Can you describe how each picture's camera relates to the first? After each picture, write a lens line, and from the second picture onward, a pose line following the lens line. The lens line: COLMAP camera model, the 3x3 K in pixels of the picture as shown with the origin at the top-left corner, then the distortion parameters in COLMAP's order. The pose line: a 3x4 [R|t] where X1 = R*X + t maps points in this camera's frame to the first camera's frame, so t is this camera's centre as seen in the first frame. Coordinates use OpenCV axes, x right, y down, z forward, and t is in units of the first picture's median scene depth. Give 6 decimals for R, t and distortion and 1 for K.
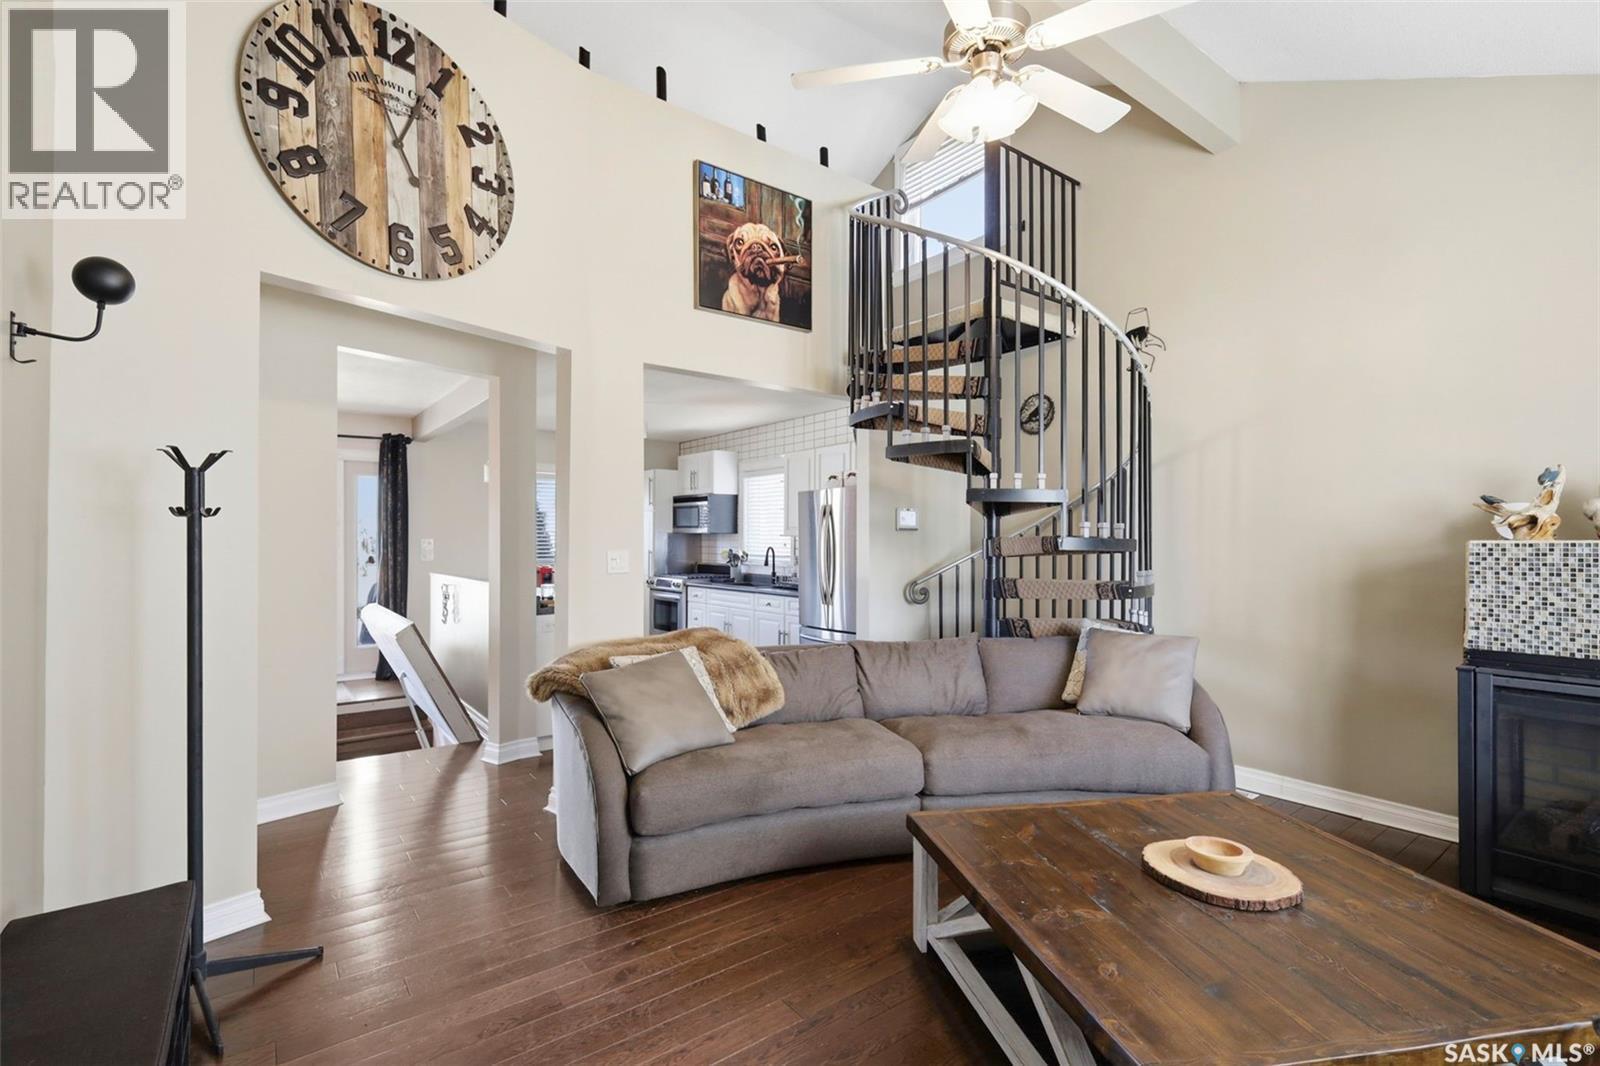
lens RADIAL K [[726.5, 0, 800.0], [0, 726.5, 533.0], [0, 0, 1]] dist [0.002099, 0.000135]
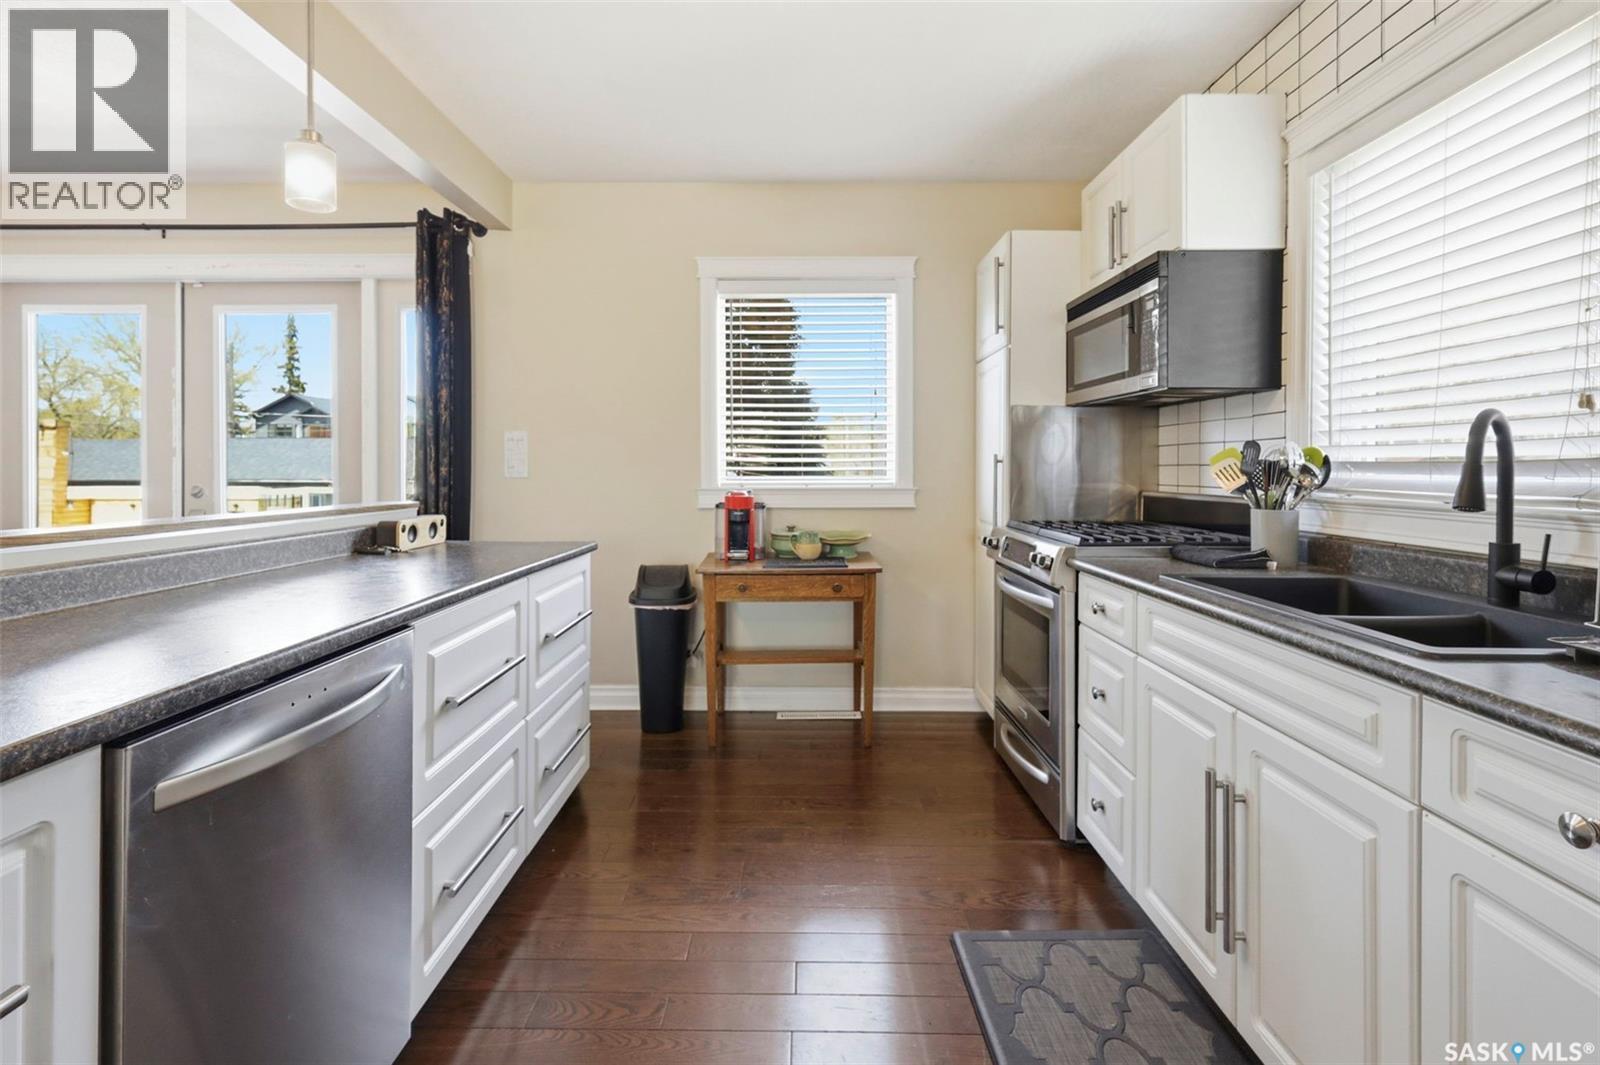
lens RADIAL K [[757.2, 0, 784.8], [0, 757.2, 465.0], [0, 0, 1]] dist [0.004193, 0.000749]
pose [[0.782726, -0.004872, -0.622347, -0.108955], [0.006579, 0.999978, 0.000446, 0.056887], [0.622331, -0.004443, 0.782741, 1.307000]]
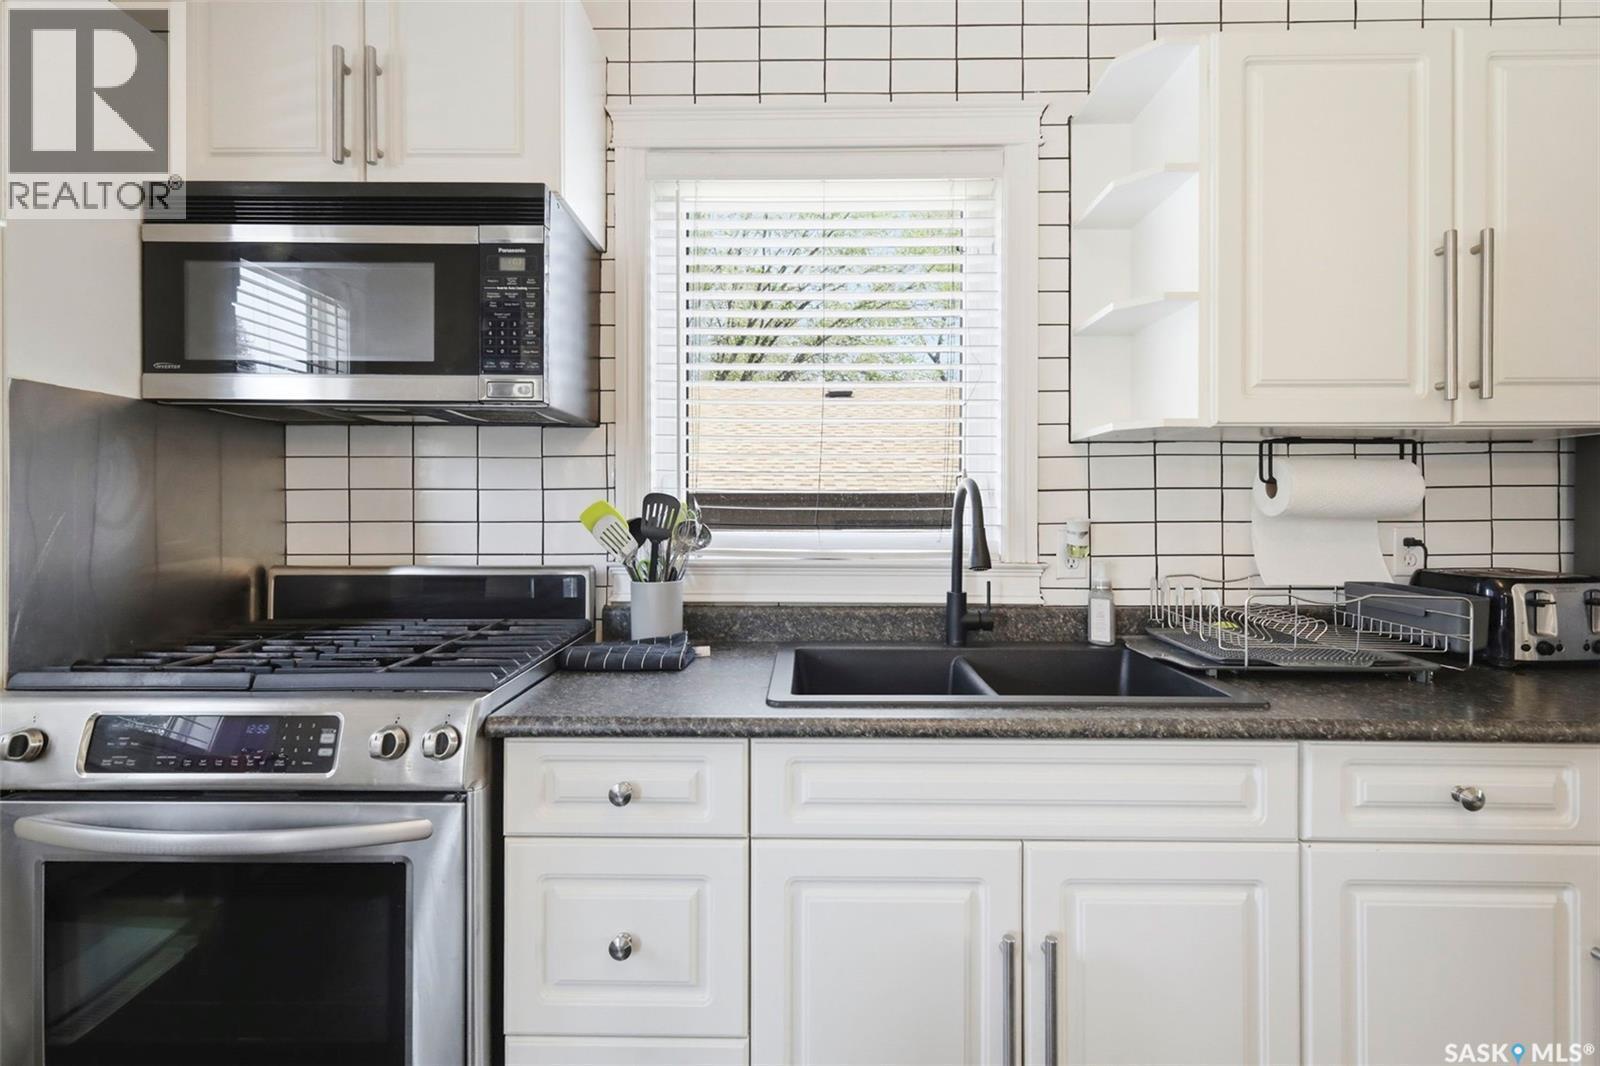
lens RADIAL K [[726.8, 0, 801.9], [0, 726.8, 498.1], [0, 0, 1]] dist [0.003783, 0.000353]
pose [[0.613792, 0.003789, 0.789459, -0.446570], [-0.008145, 0.999966, 0.001534, 0.043938], [-0.789426, -0.007371, 0.613802, 1.630592]]
